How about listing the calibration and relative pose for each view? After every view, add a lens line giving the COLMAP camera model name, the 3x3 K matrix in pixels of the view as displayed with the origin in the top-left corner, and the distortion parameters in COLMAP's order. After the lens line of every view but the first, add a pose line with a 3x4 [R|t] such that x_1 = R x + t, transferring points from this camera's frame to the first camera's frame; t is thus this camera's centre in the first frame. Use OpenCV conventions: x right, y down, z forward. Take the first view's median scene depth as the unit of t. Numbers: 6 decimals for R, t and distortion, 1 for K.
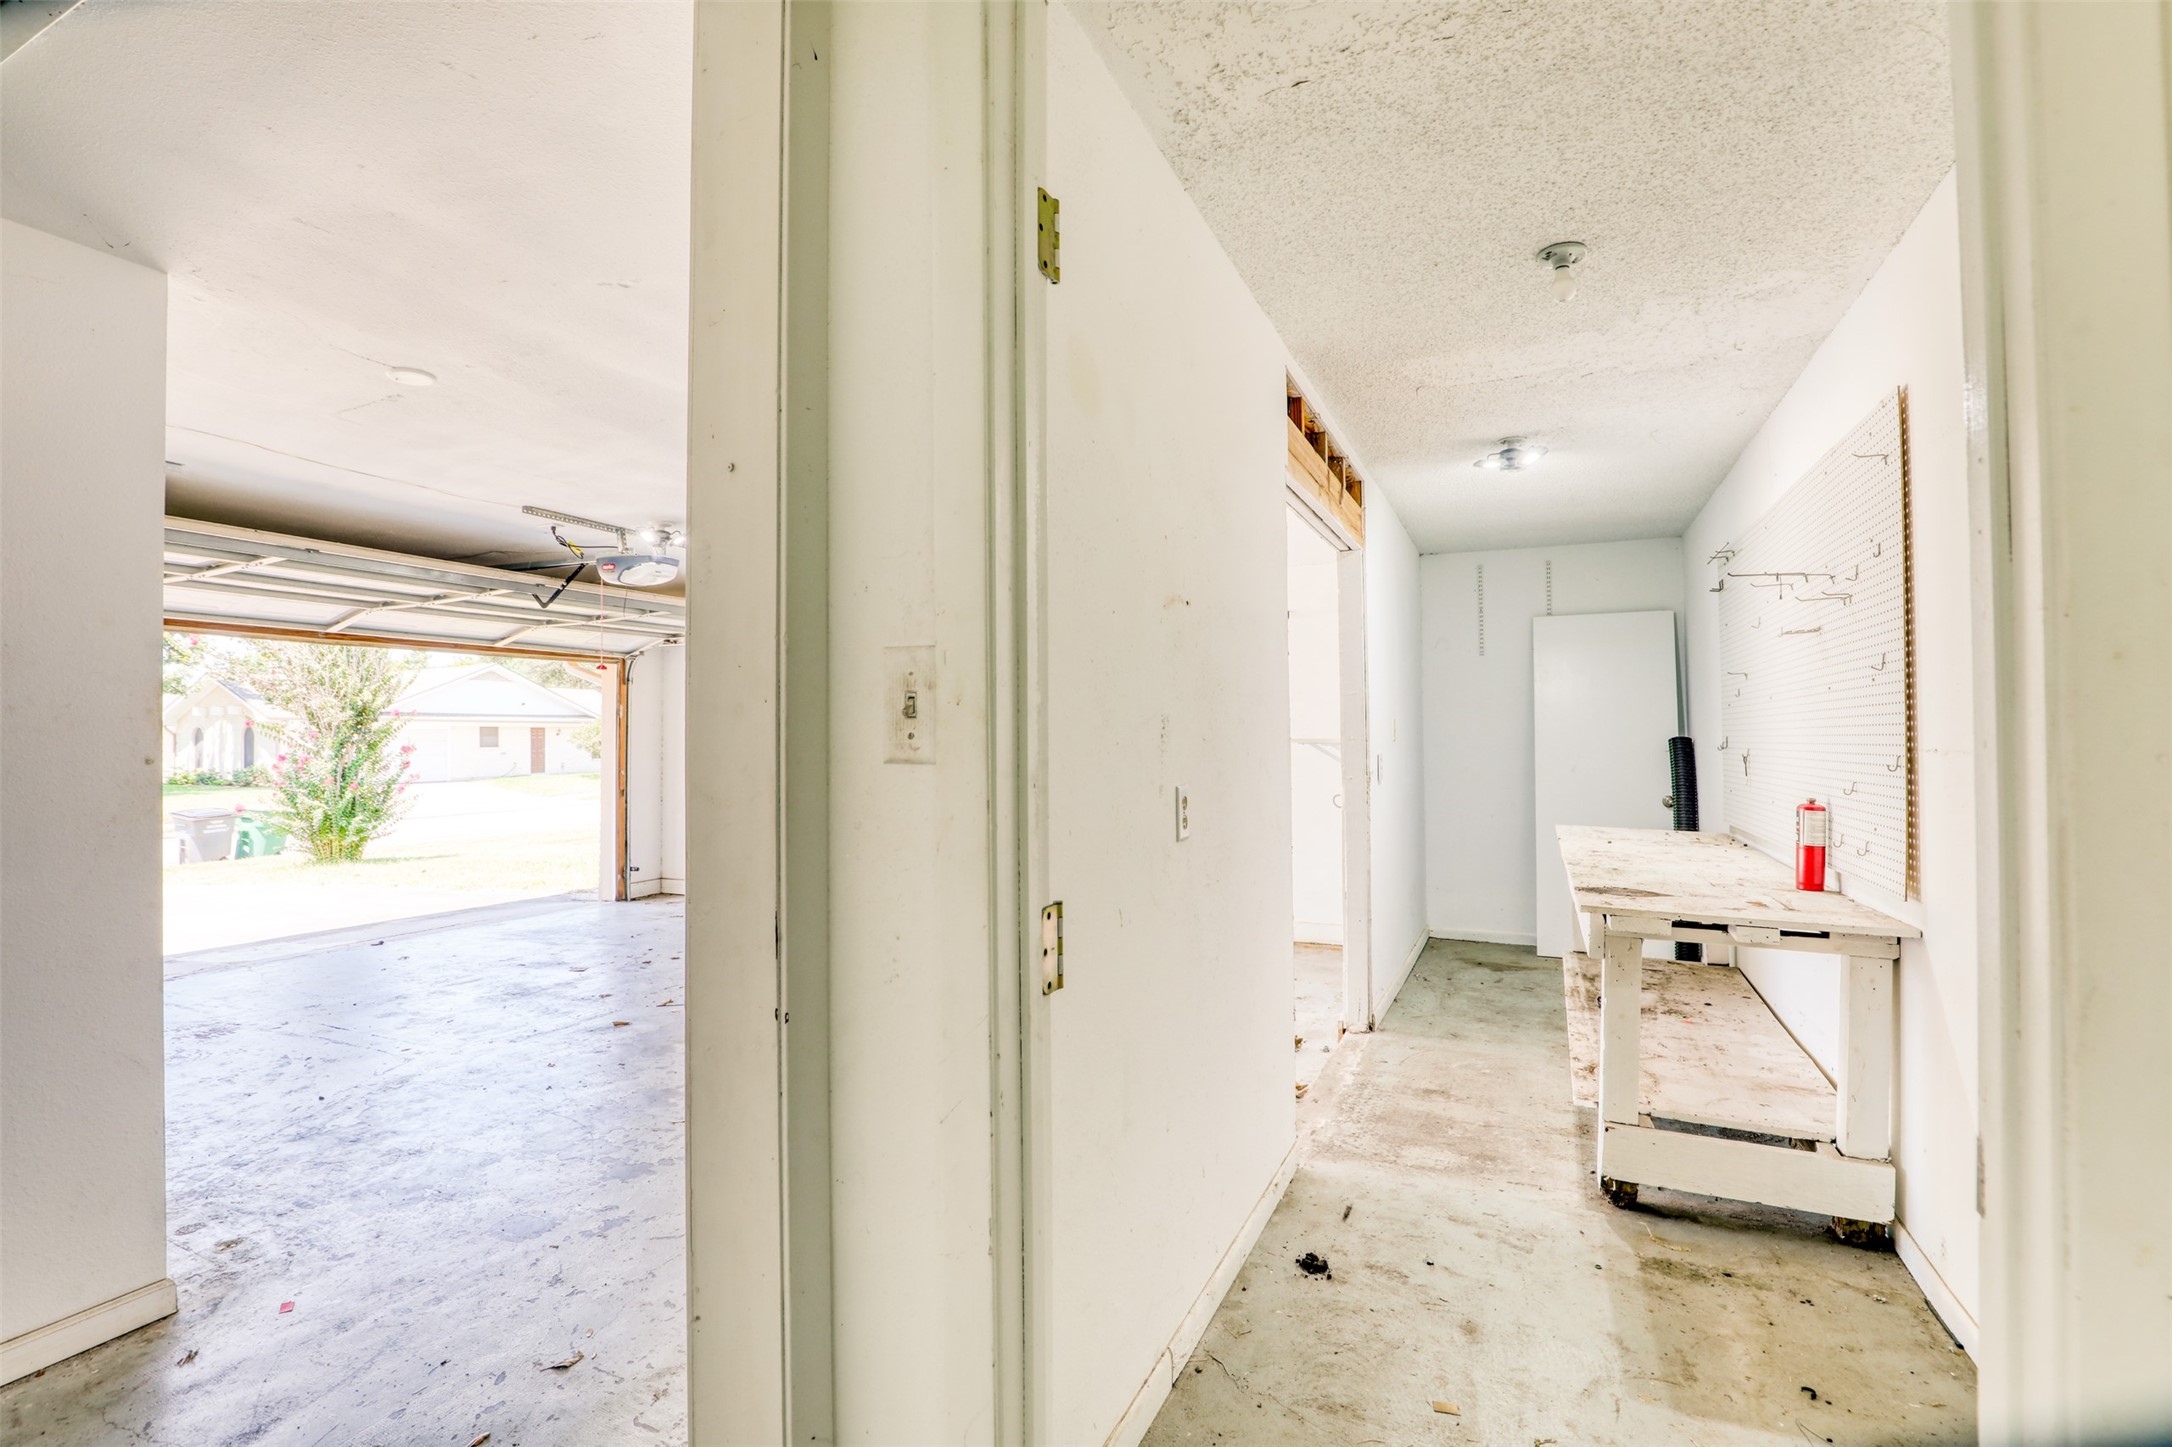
lens RADIAL K [[995.8, 0, 1083.5], [0, 995.8, 709.9], [0, 0, 1]] dist [-0.030206, 0.000935]
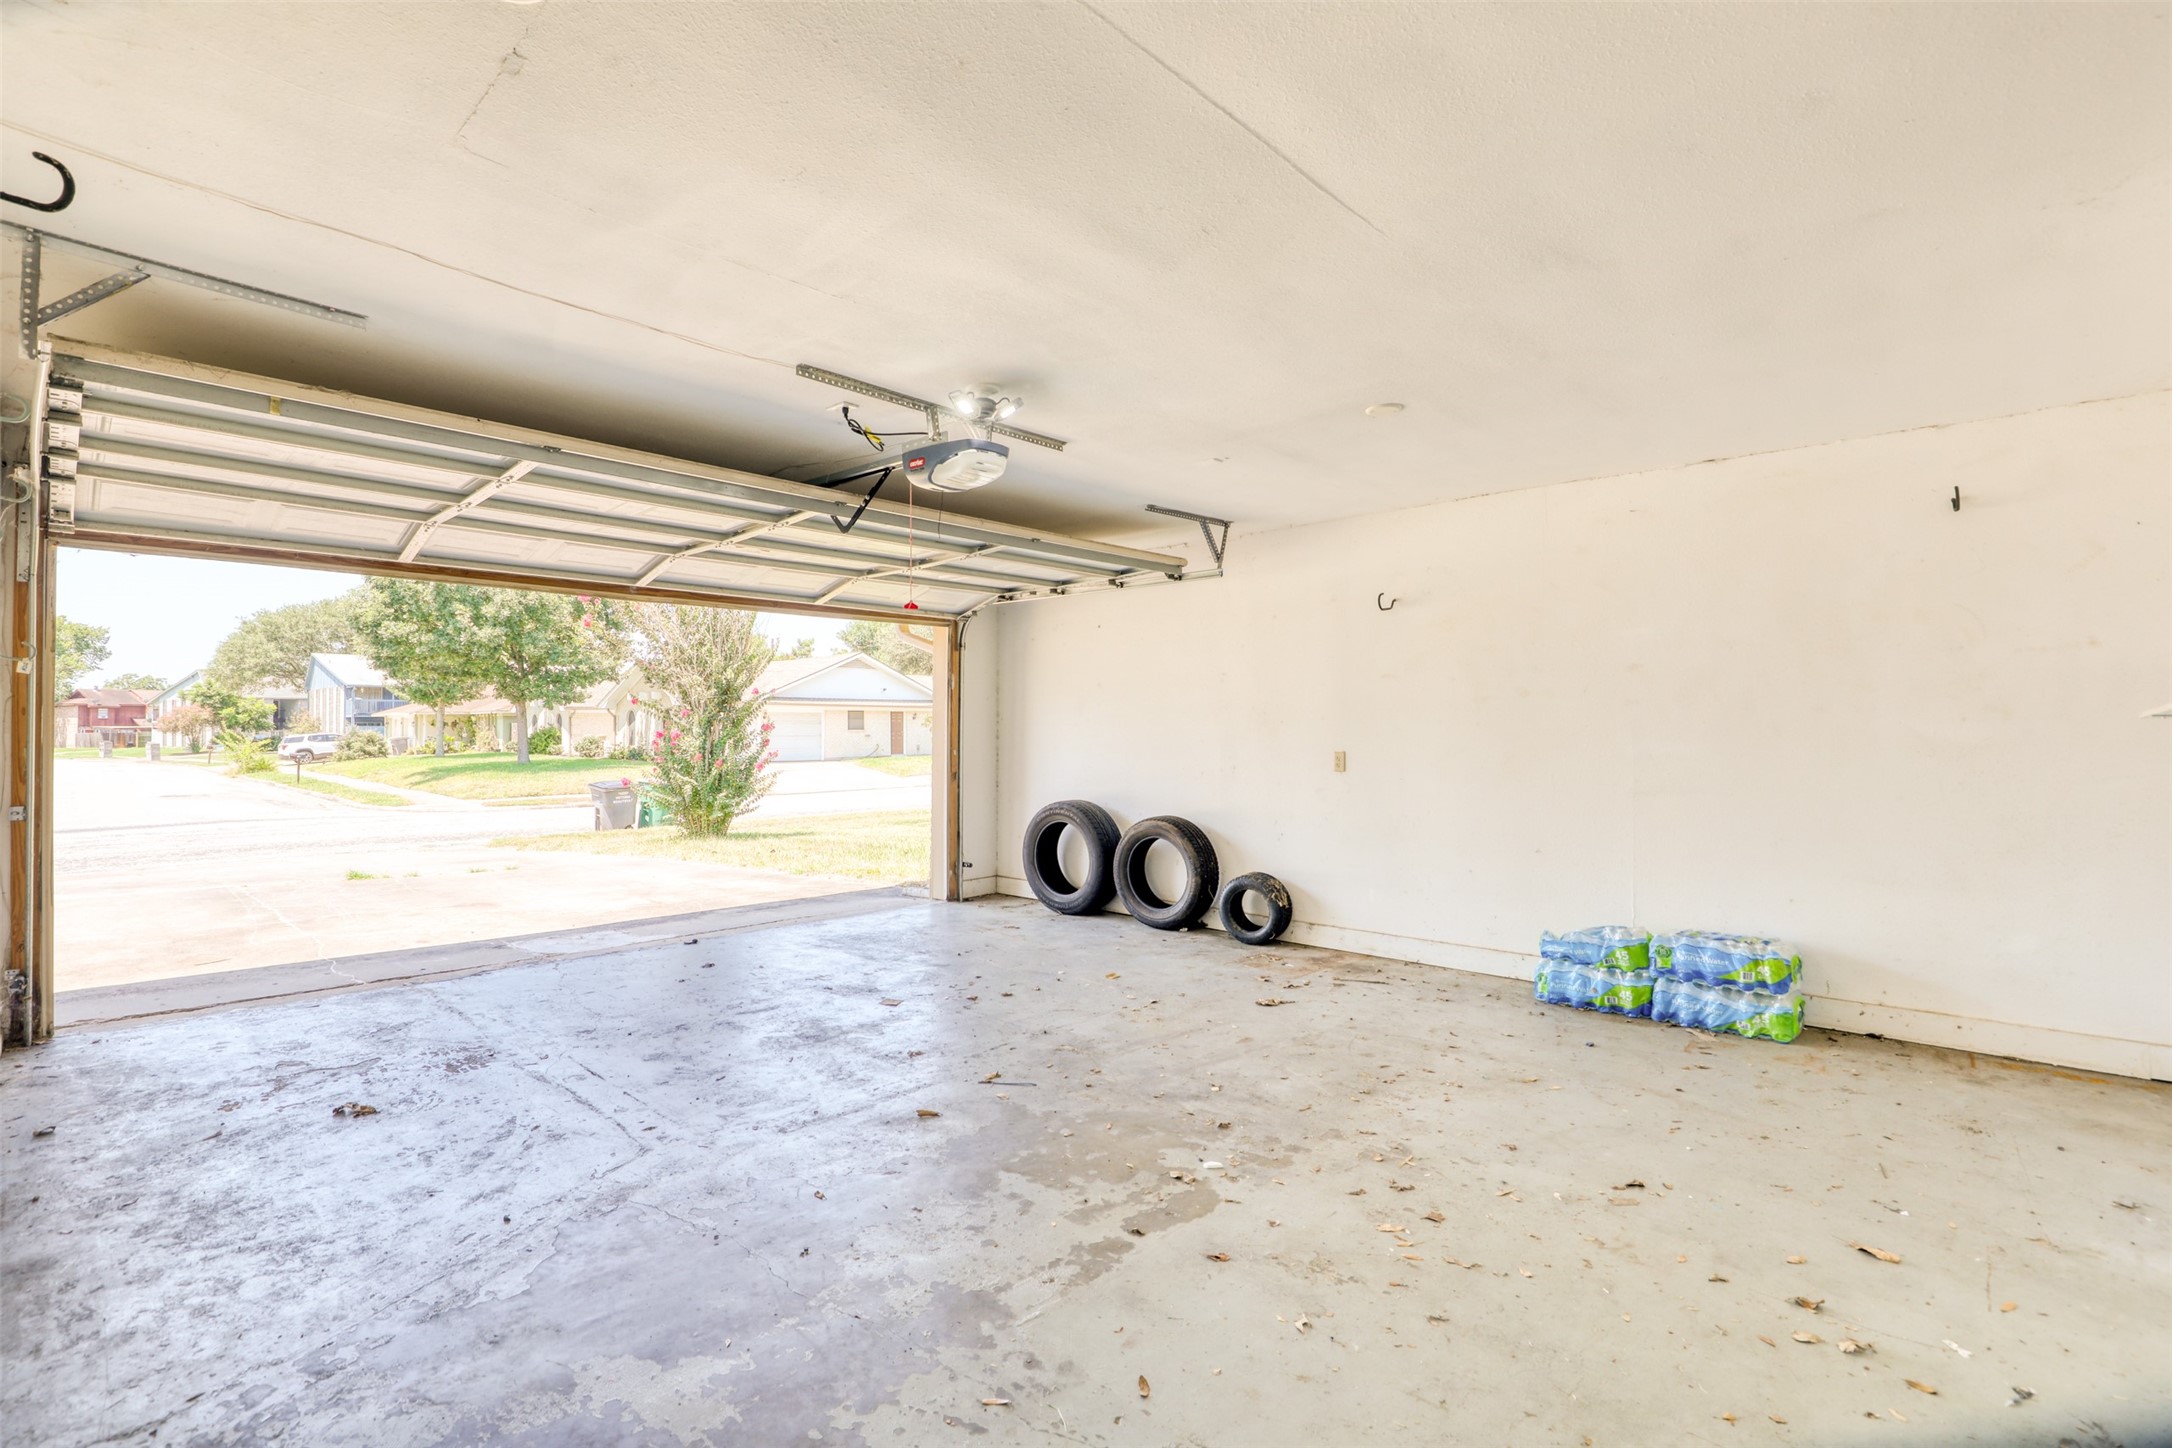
lens RADIAL K [[995.8, 0, 1083.5], [0, 995.8, 710.4], [0, 0, 1]] dist [-0.030206, 0.000935]
pose [[0.947359, 0.003454, -0.320156, -0.094531], [0.000545, 0.999923, 0.012401, 0.018341], [0.320174, -0.011923, 0.947284, 0.248894]]
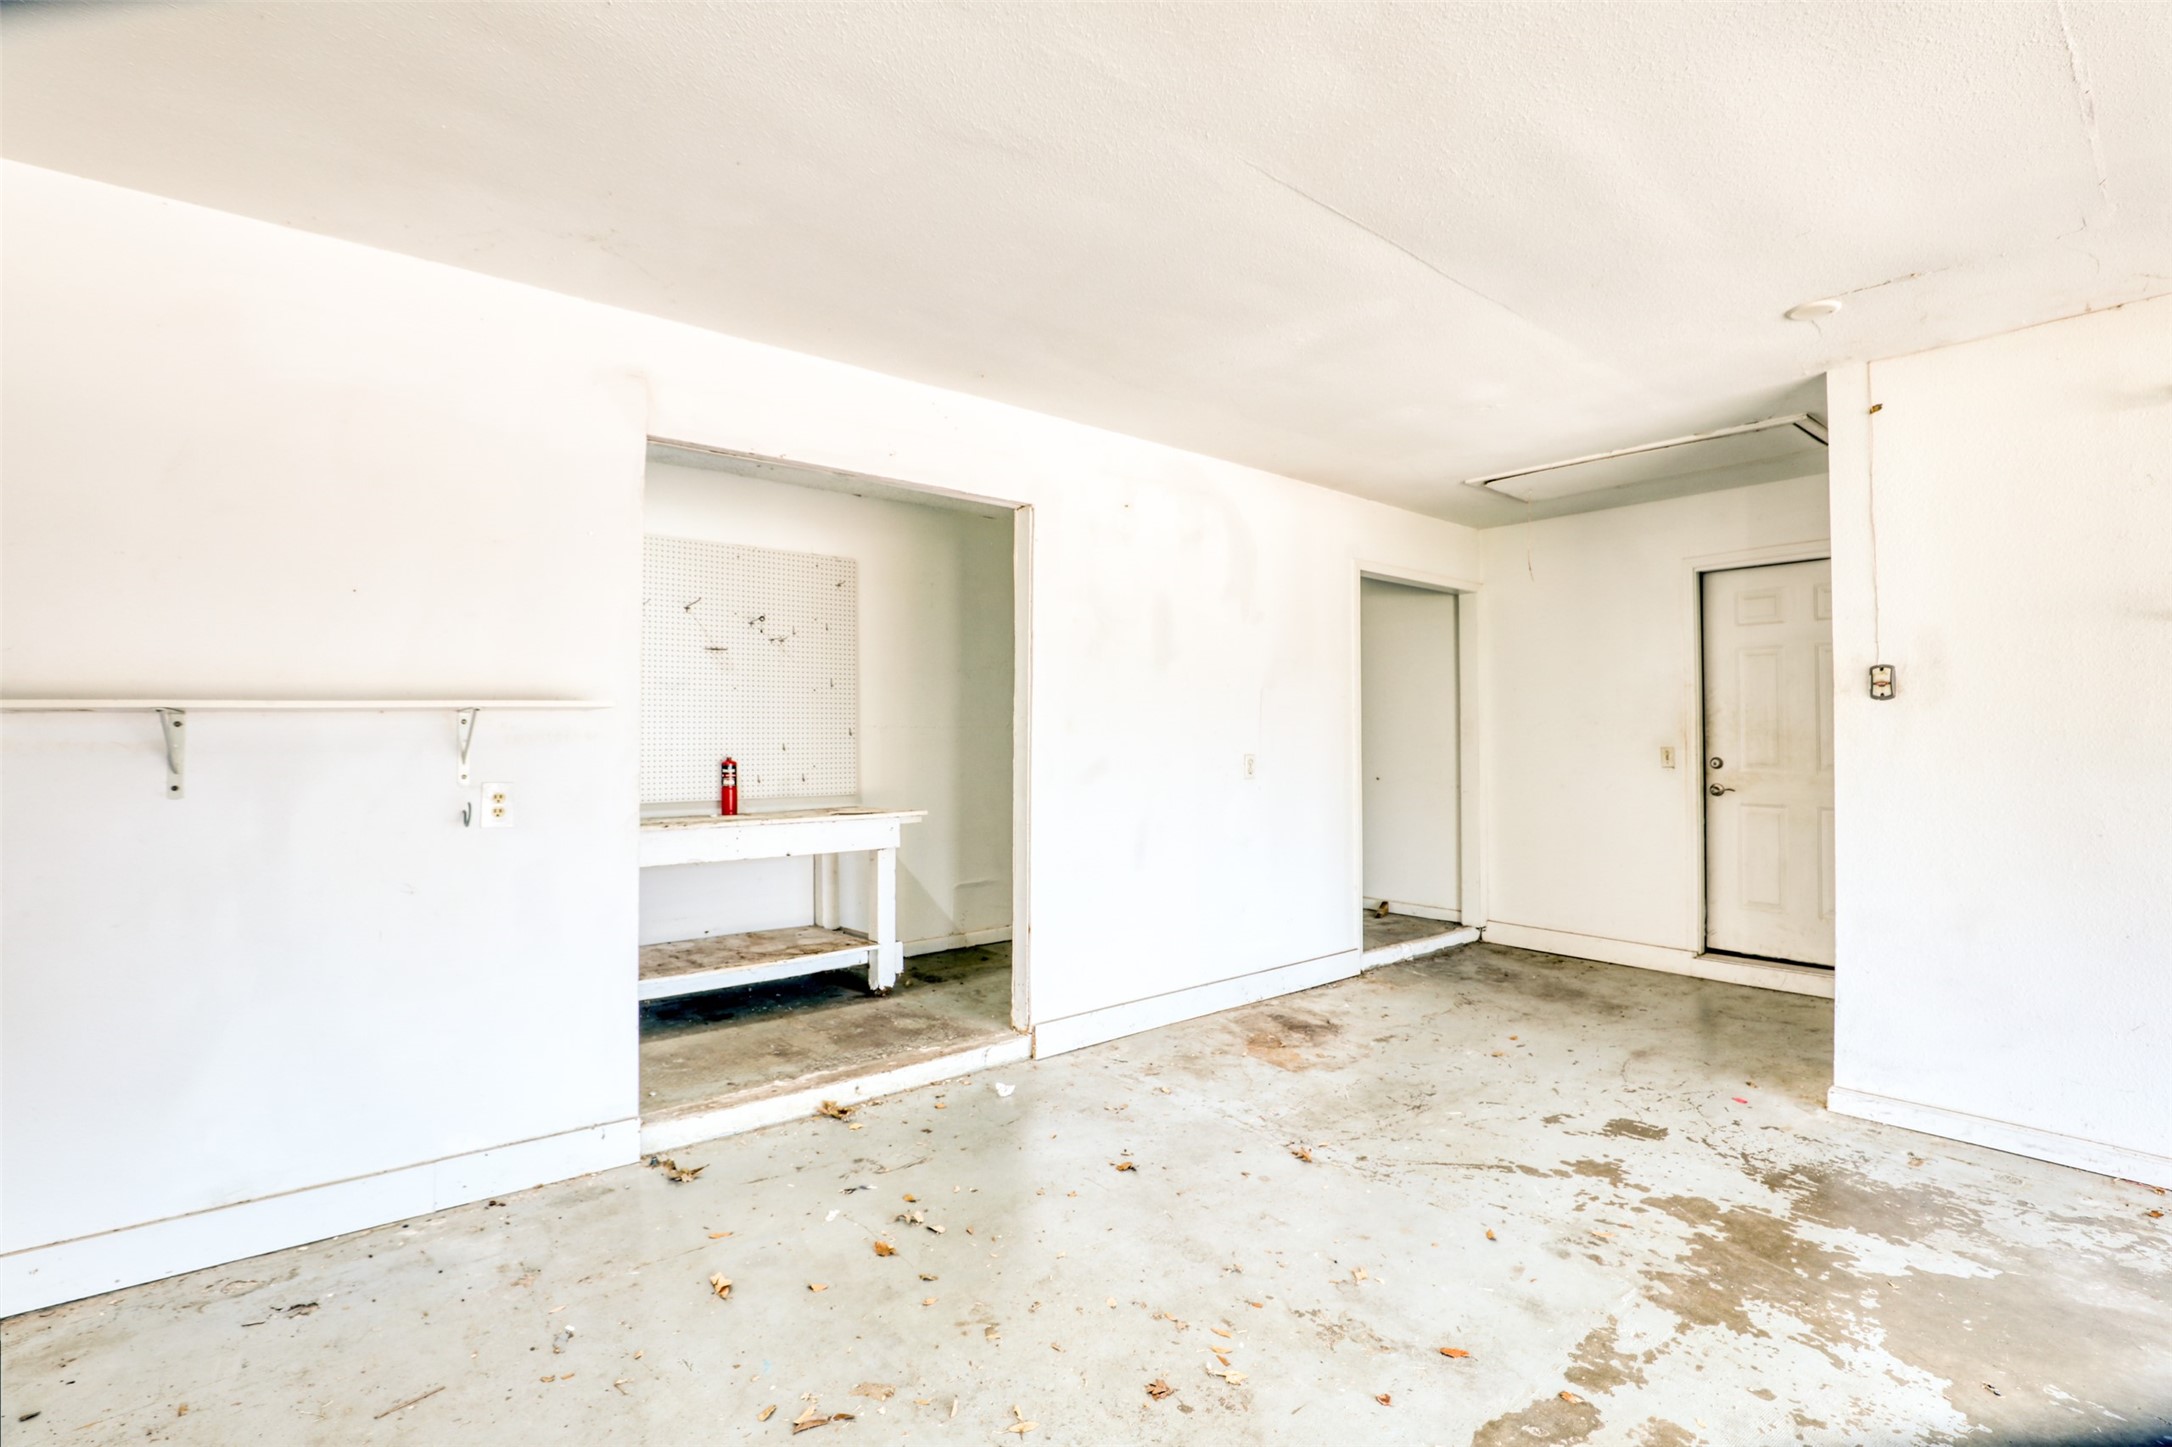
lens RADIAL K [[995.8, 0, 1083.5], [0, 995.8, 709.9], [0, 0, 1]] dist [-0.030206, 0.000935]
pose [[-0.901235, 0.019760, 0.432879, -0.184118], [-0.004960, 0.998424, -0.055902, 0.039755], [-0.433302, -0.052528, -0.899717, 0.863214]]
